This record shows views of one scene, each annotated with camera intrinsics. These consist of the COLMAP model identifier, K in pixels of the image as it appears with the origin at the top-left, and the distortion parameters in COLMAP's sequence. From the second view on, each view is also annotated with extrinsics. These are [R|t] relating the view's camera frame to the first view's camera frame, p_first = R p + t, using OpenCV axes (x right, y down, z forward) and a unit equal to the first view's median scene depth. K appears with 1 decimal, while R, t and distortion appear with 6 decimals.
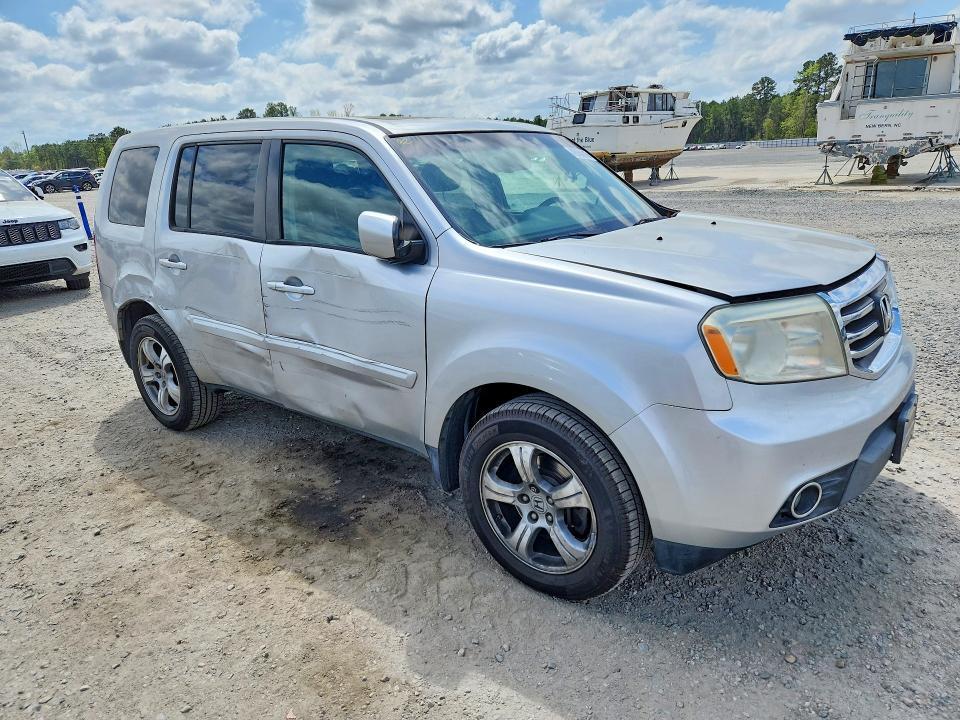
lens RADIAL K [[767.5, 0, 480.0], [0, 767.5, 360.0], [0, 0, 1]] dist [0.036040, 0.002916]
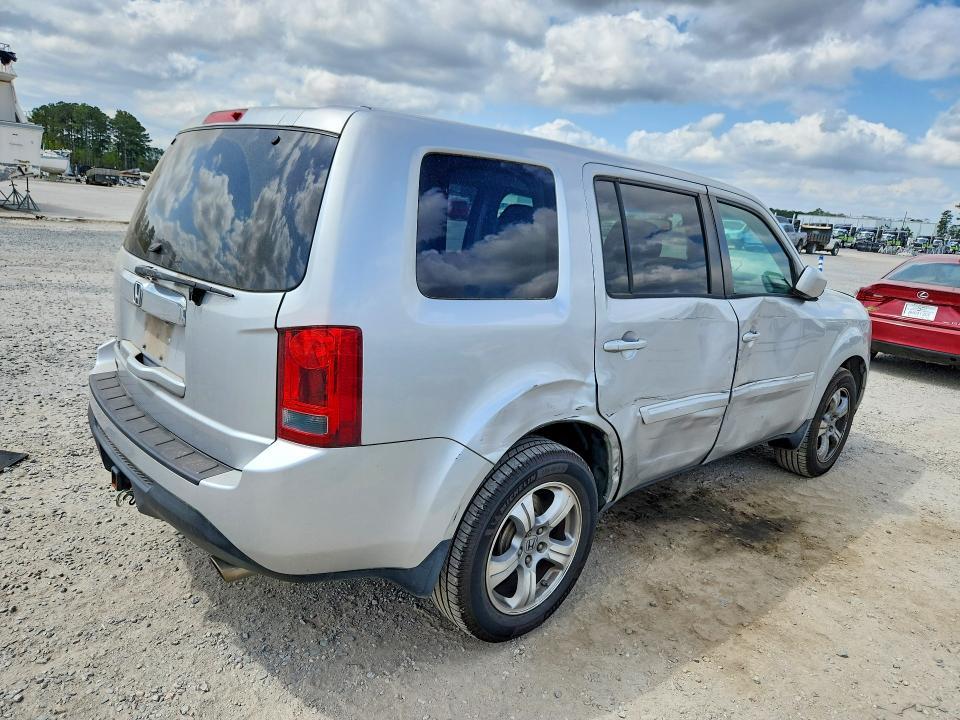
lens RADIAL K [[767.5, 0, 480.0], [0, 767.5, 360.0], [0, 0, 1]] dist [0.036040, 0.002916]
pose [[-0.003768, -0.156364, 0.987692, -1.341871], [0.174341, 0.972470, 0.154619, -0.301578], [-0.984678, 0.172778, 0.023597, 1.384135]]
